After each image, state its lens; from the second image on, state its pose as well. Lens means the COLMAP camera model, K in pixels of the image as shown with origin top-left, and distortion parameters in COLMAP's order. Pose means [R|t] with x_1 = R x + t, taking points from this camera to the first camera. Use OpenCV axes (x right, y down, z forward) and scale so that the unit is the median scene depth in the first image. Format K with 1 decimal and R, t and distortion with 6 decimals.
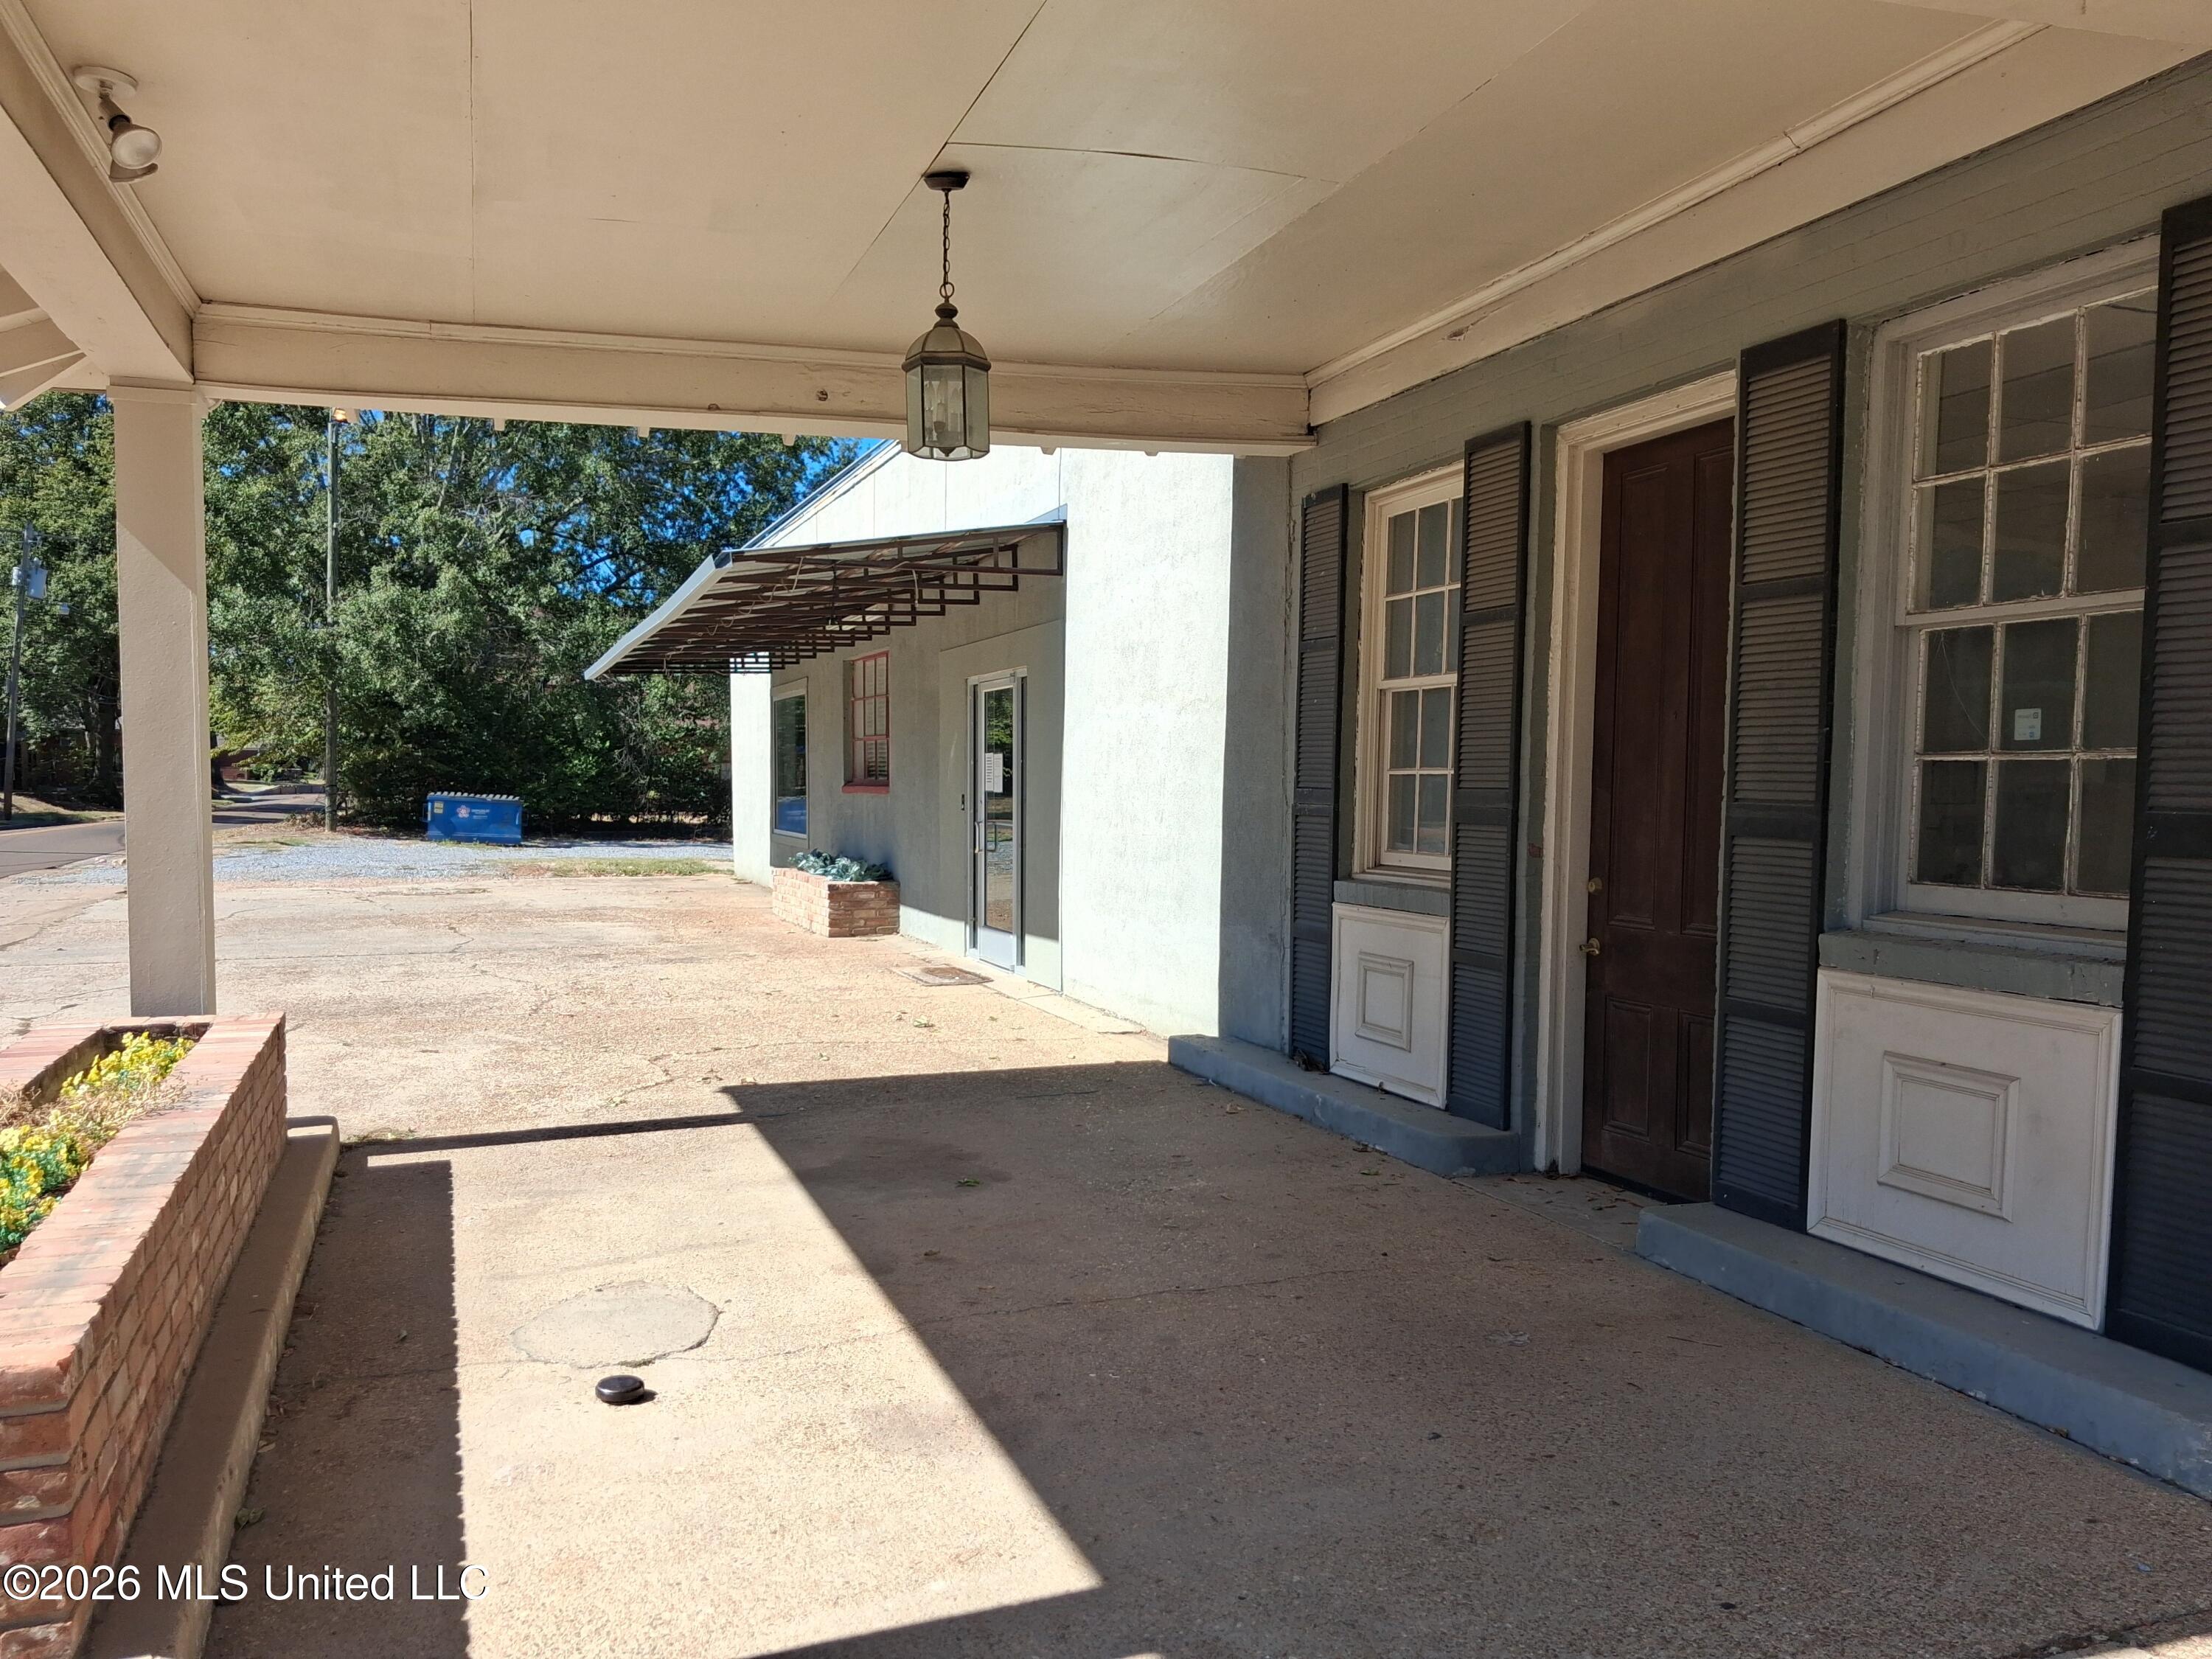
lens RADIAL K [[1761.2, 0, 1104.9], [0, 1761.2, 837.4], [0, 0, 1]] dist [0.039737, -0.054203]
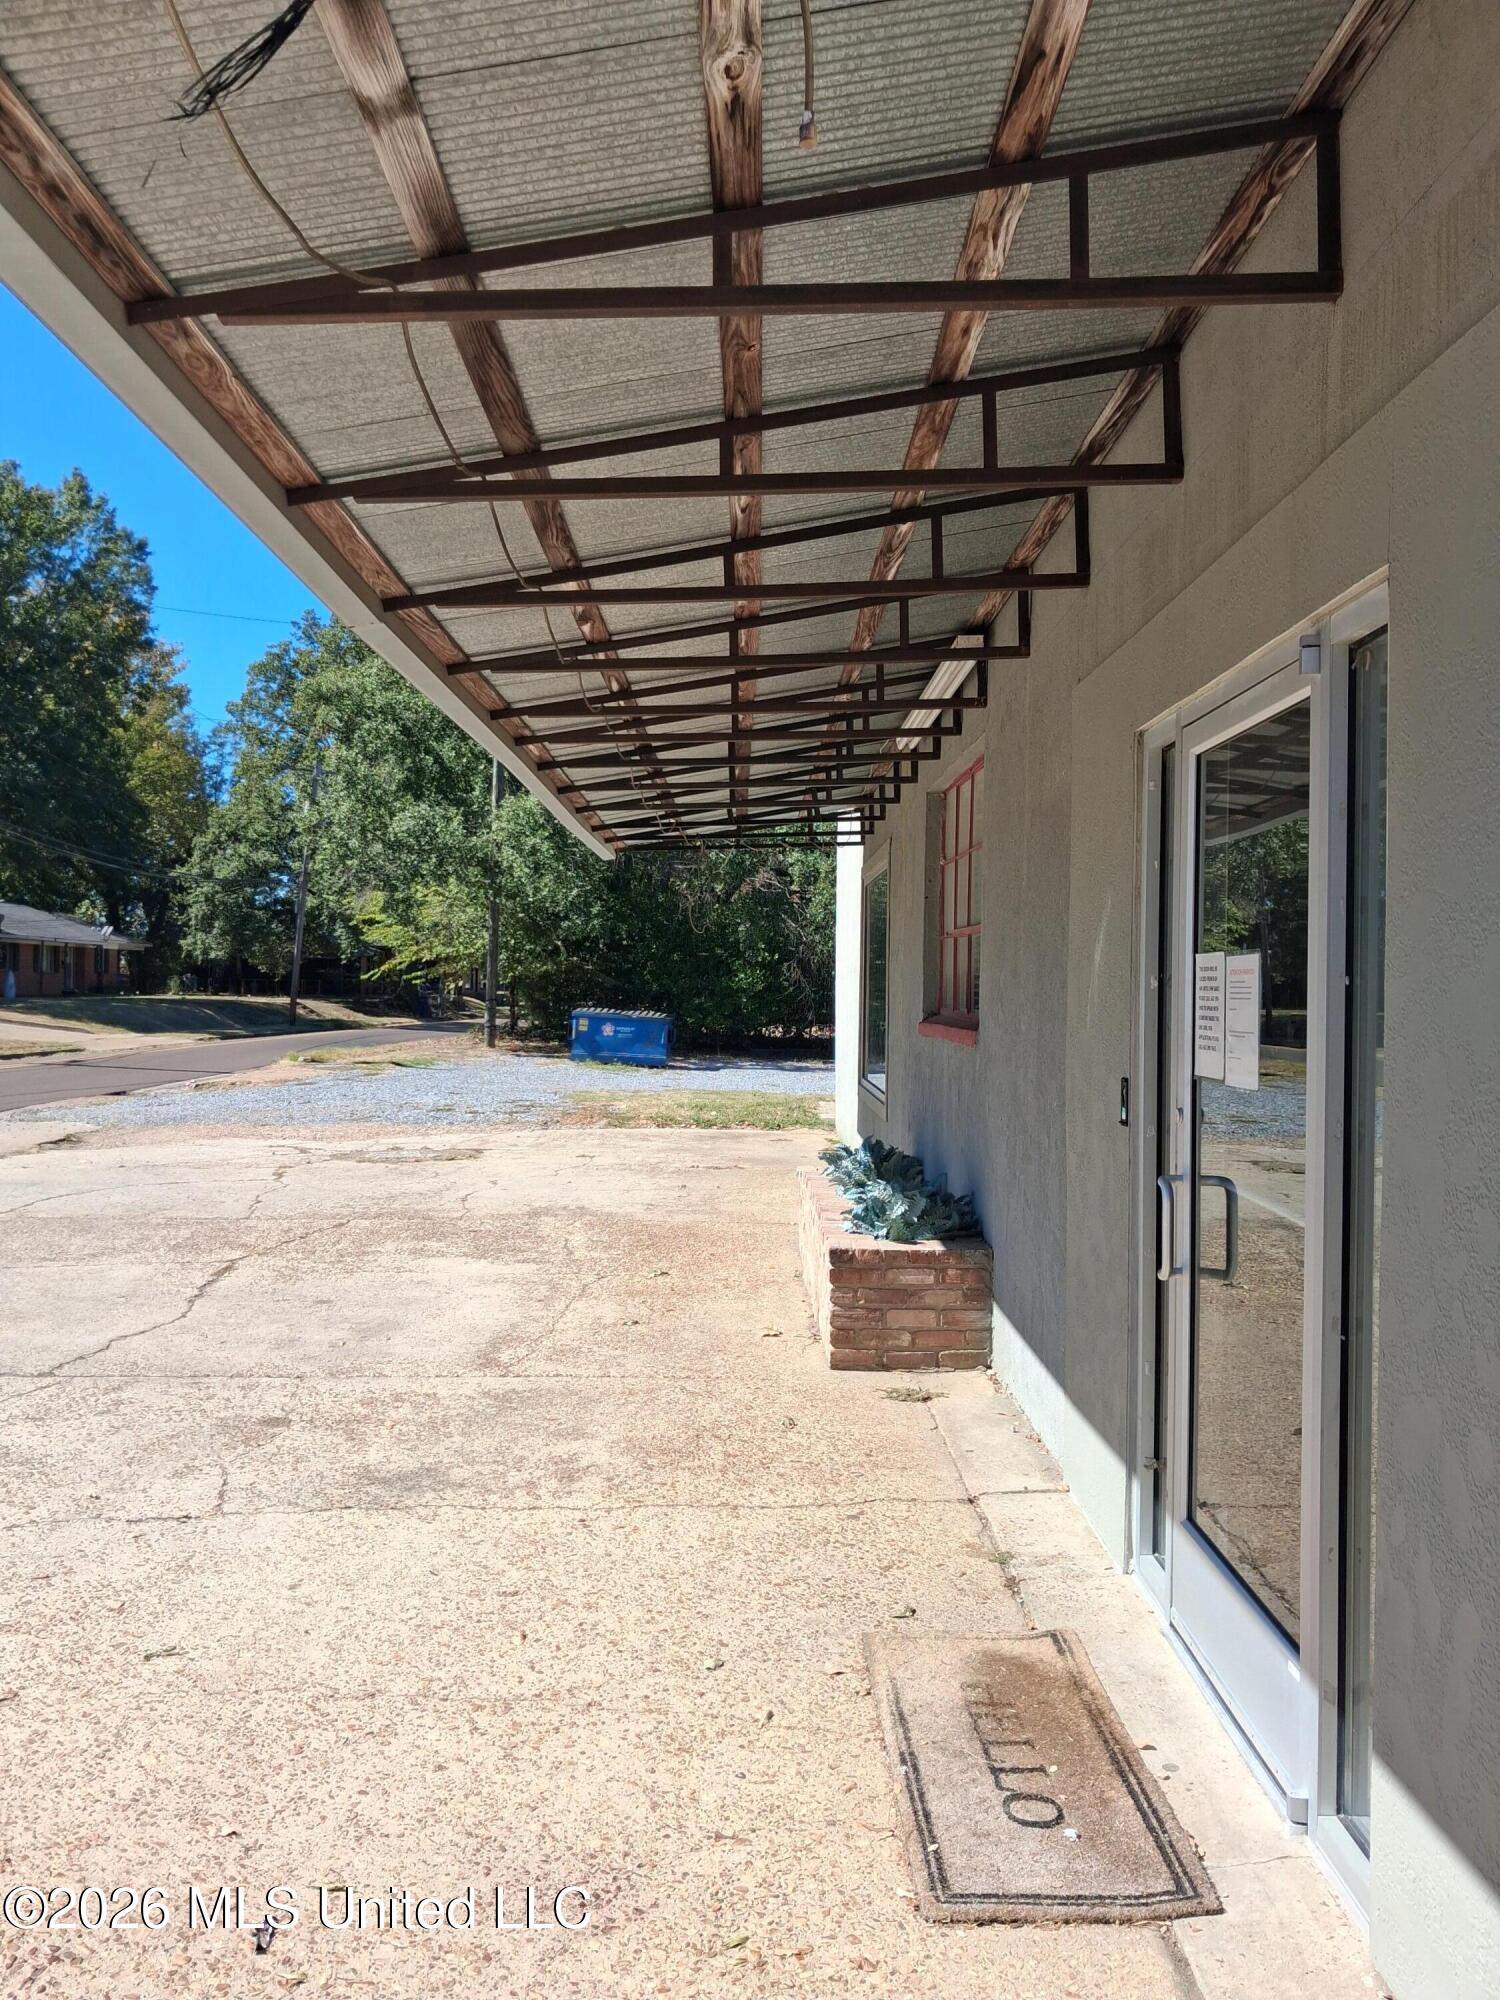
lens RADIAL K [[1592.4, 0, 748.4], [0, 1592.4, 1004.2], [0, 0, 1]] dist [0.039737, -0.054203]
pose [[0.942788, 0.008504, -0.333286, -0.017636], [-0.016793, 0.999617, -0.021999, -0.011393], [0.332971, 0.026338, 0.942569, 0.258170]]
